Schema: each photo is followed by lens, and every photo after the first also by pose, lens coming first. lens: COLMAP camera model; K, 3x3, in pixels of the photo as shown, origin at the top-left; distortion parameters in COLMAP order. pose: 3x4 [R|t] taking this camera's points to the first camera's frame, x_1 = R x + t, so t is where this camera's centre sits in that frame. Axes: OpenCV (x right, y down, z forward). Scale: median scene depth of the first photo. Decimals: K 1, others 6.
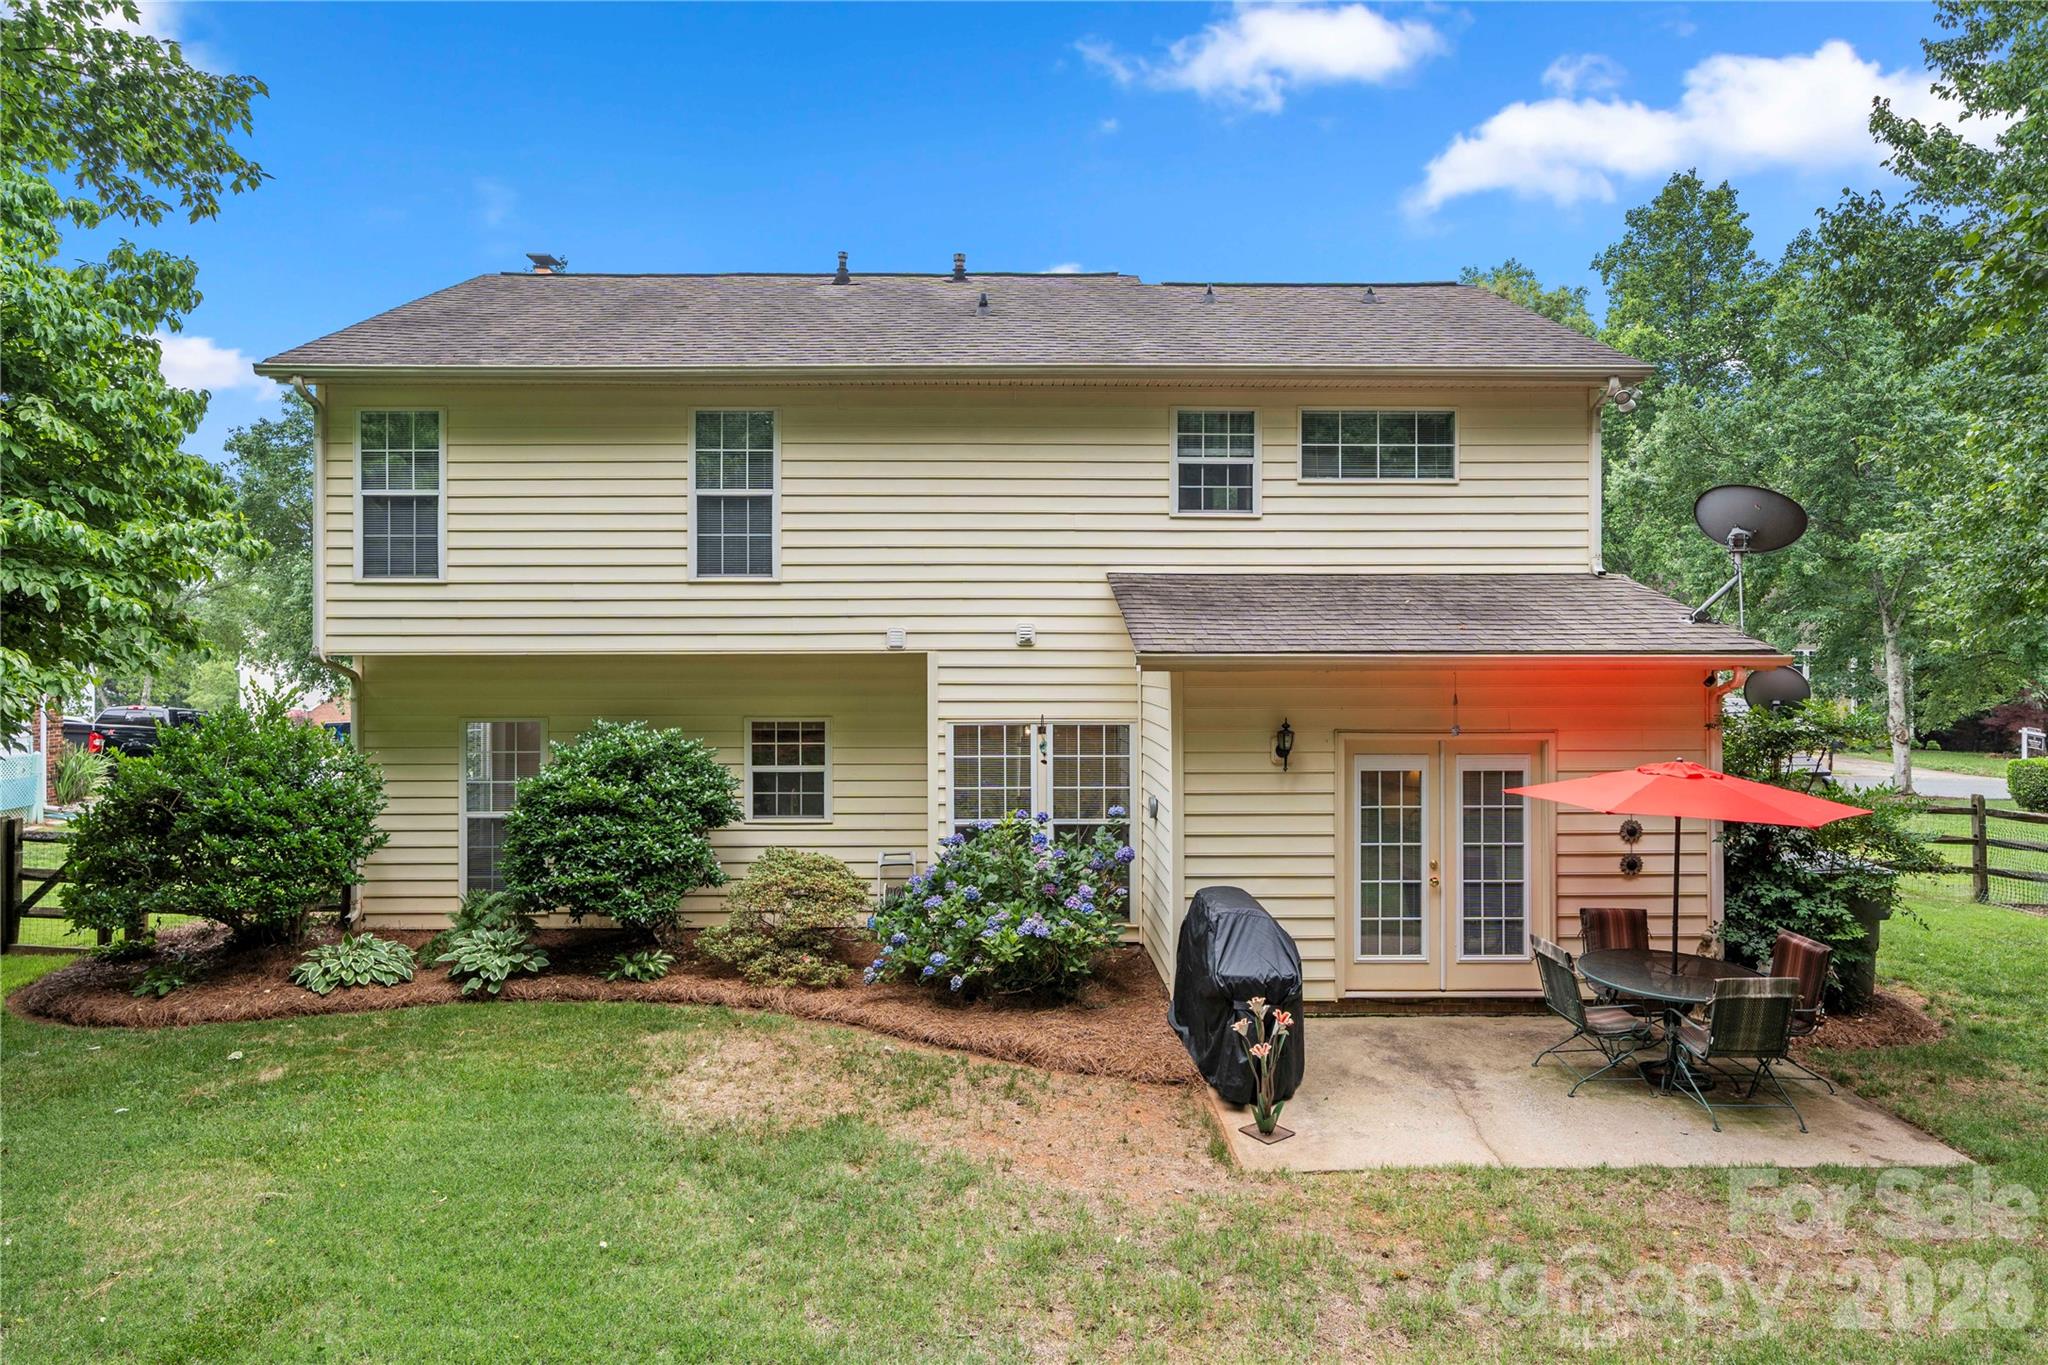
lens RADIAL K [[1187.3, 0, 988.2], [0, 1187.3, 632.1], [0, 0, 1]] dist [0.000936, 0.001094]
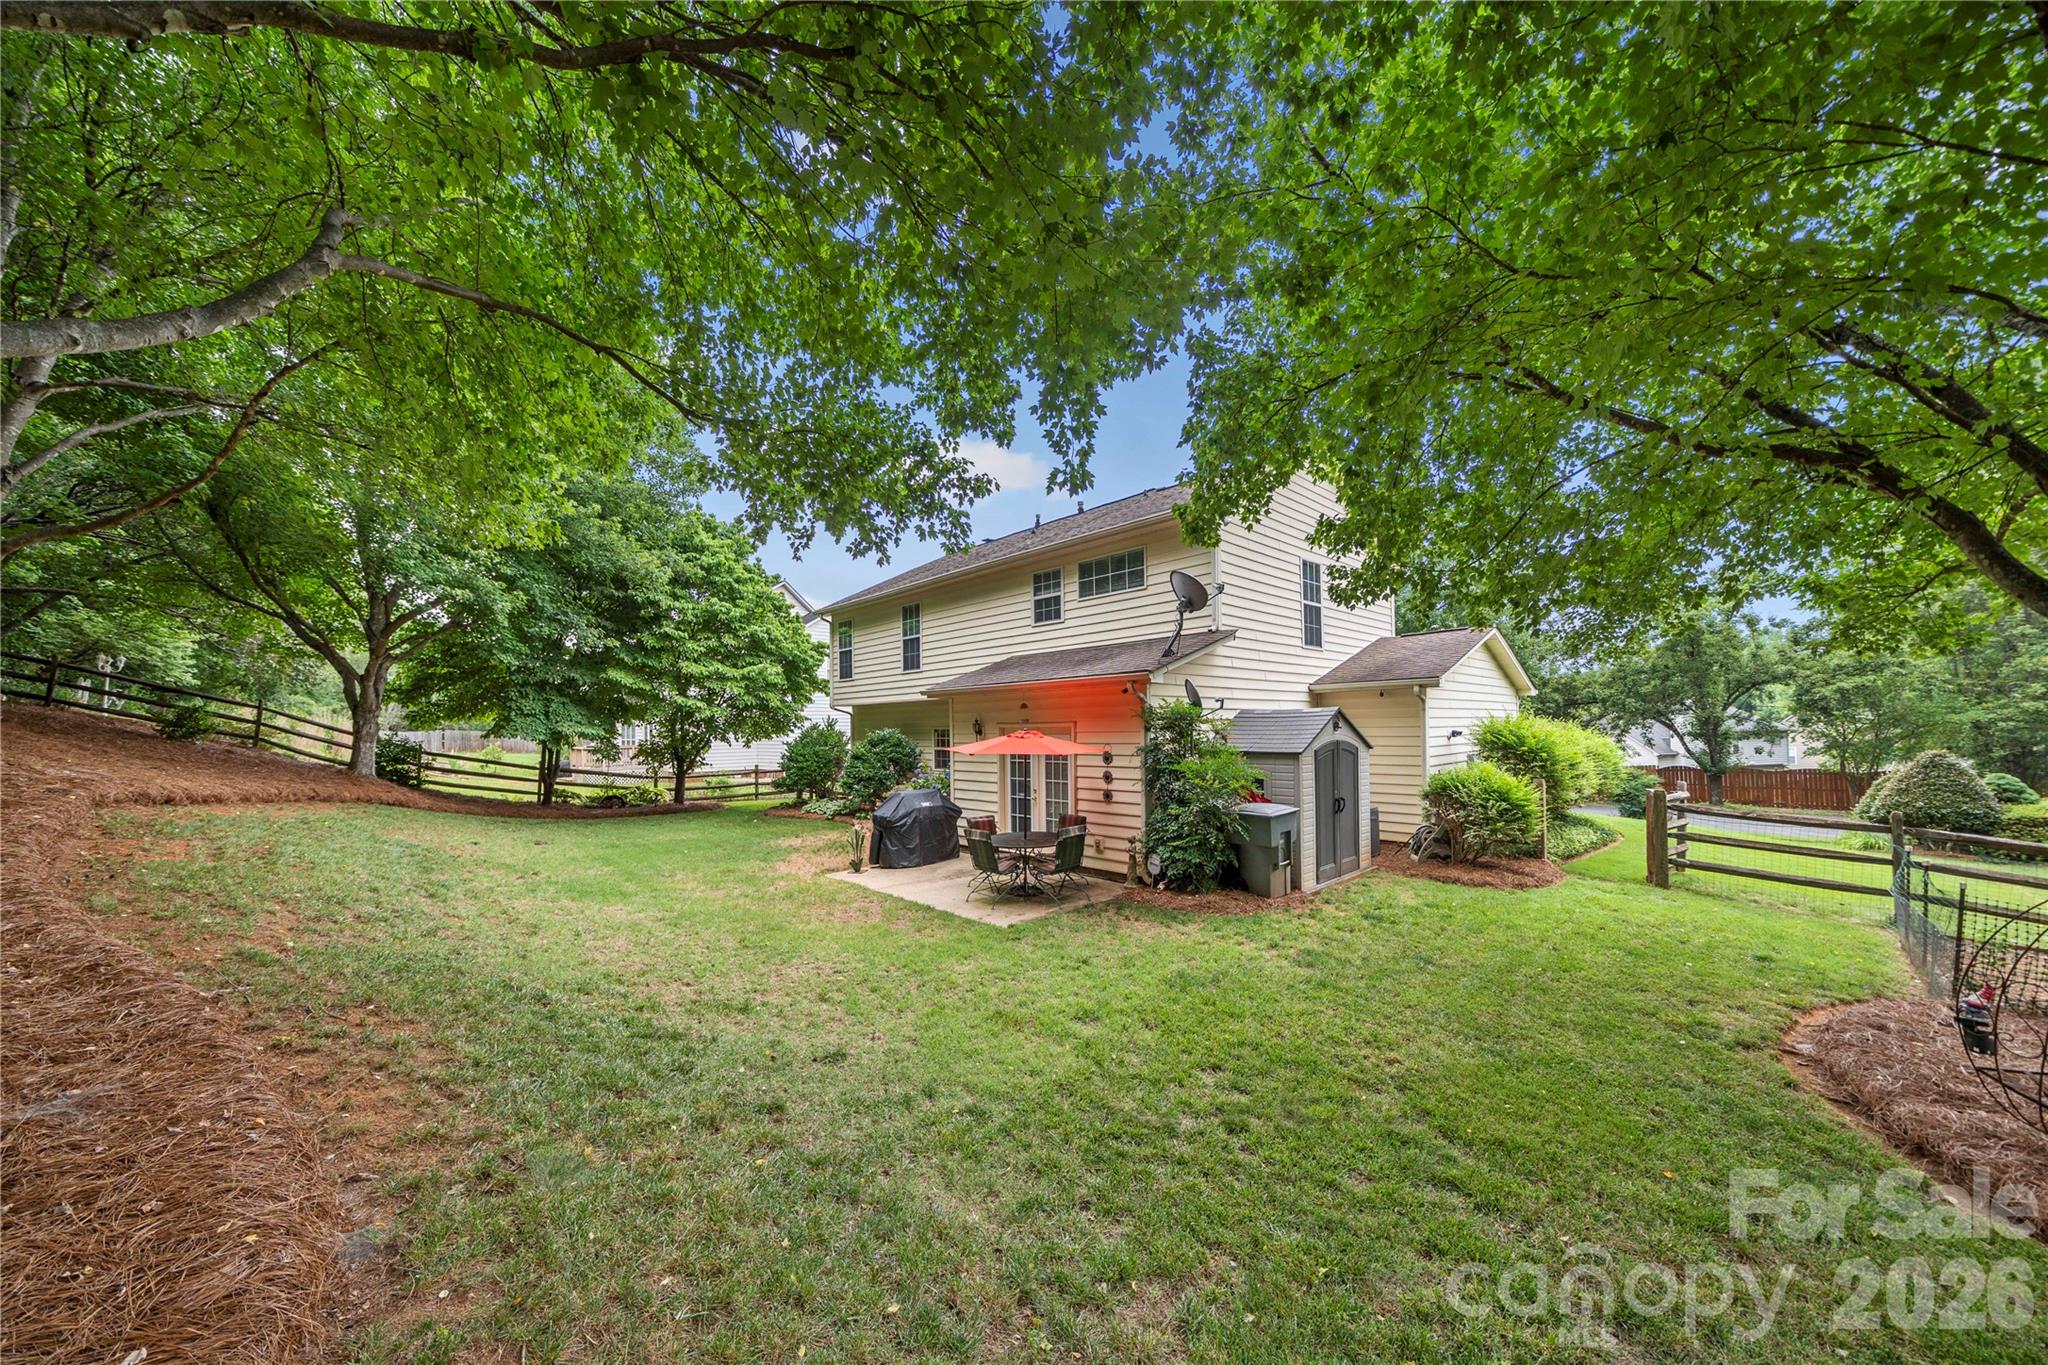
lens RADIAL K [[703.1, 0, 991.9], [0, 703.1, 712.0], [0, 0, 1]] dist [0.001295, 0.000024]
pose [[0.656665, -0.025477, -0.753752, 1.023298], [0.019241, 0.999670, -0.017026, 0.070573], [0.753937, -0.003323, 0.656938, 0.146367]]
